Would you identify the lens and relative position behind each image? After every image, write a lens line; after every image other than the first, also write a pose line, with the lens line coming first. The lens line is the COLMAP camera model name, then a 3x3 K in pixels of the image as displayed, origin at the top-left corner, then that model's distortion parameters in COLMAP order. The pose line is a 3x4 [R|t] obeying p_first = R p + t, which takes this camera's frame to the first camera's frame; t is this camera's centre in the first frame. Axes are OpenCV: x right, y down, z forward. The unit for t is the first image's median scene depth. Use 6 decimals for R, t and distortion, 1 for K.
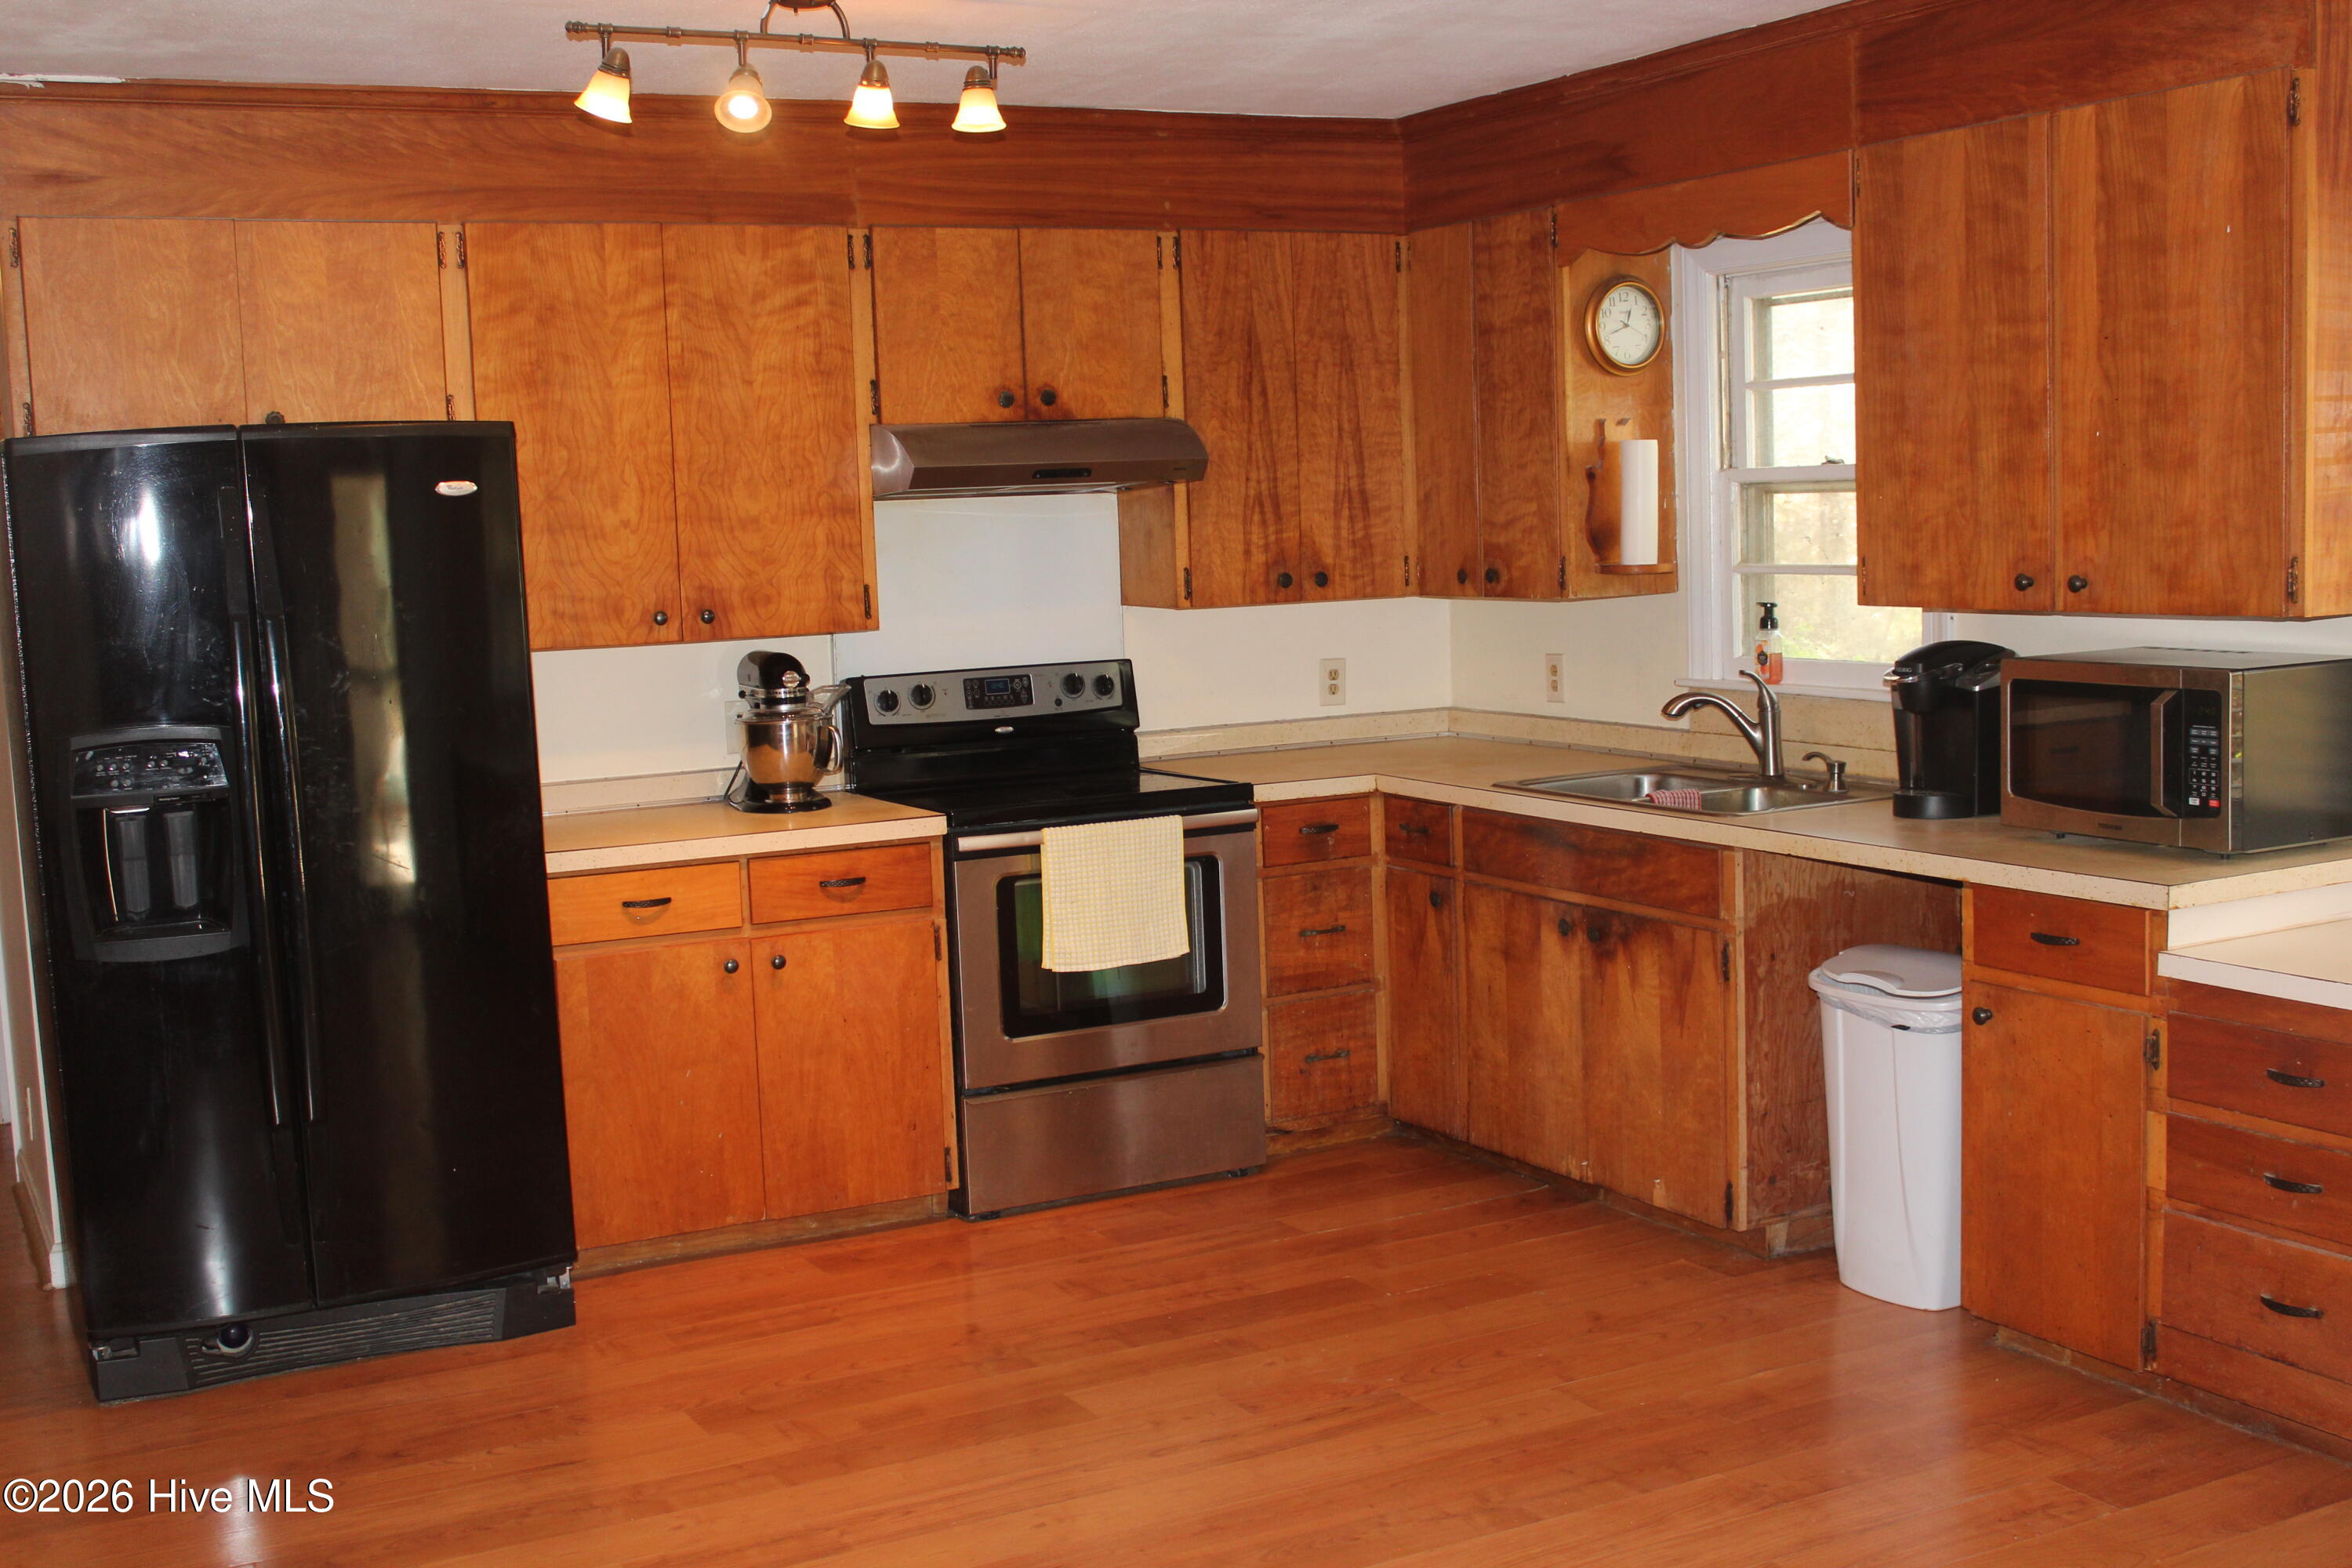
lens RADIAL K [[2596.0, 0, 1190.0], [0, 2596.0, 784.9], [0, 0, 1]] dist [-0.074394, 0.000000]
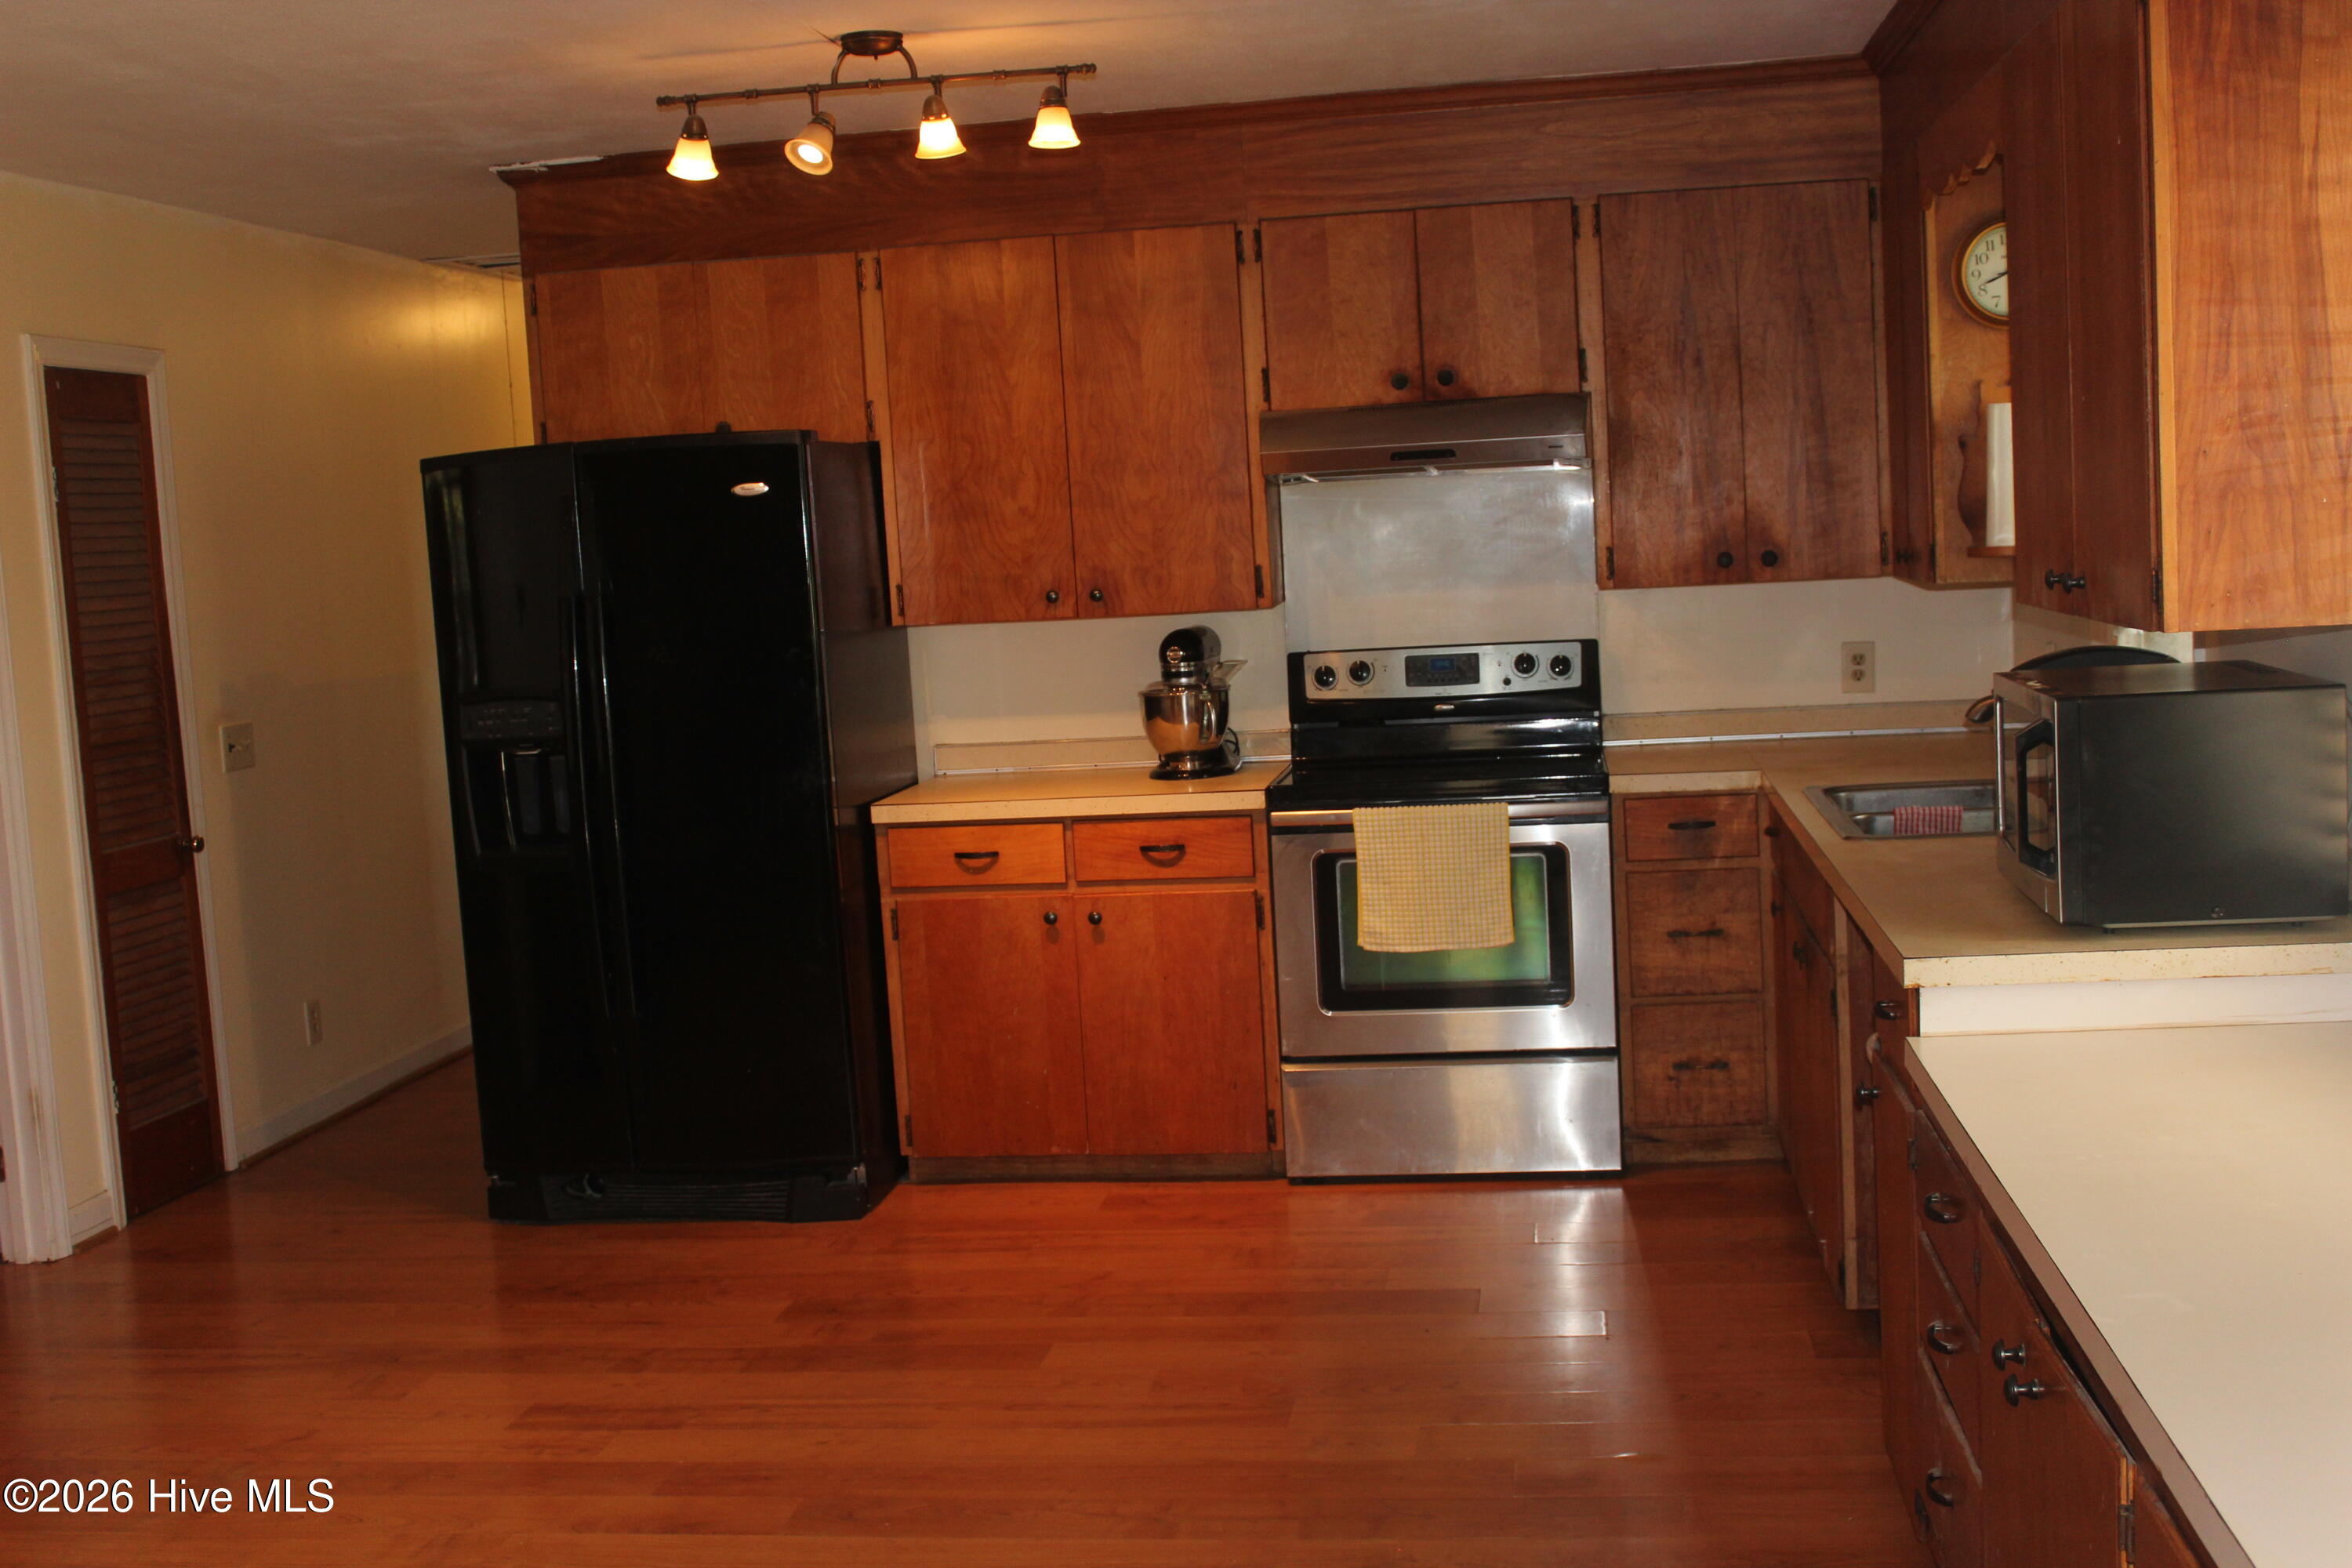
lens RADIAL K [[2596.0, 0, 1192.8], [0, 2596.0, 782.5], [0, 0, 1]] dist [-0.074394, 0.000000]
pose [[0.812760, 0.051904, -0.580282, 0.482804], [-0.038165, 0.998628, 0.035868, -0.027372], [0.581347, -0.007005, 0.813626, 0.138960]]
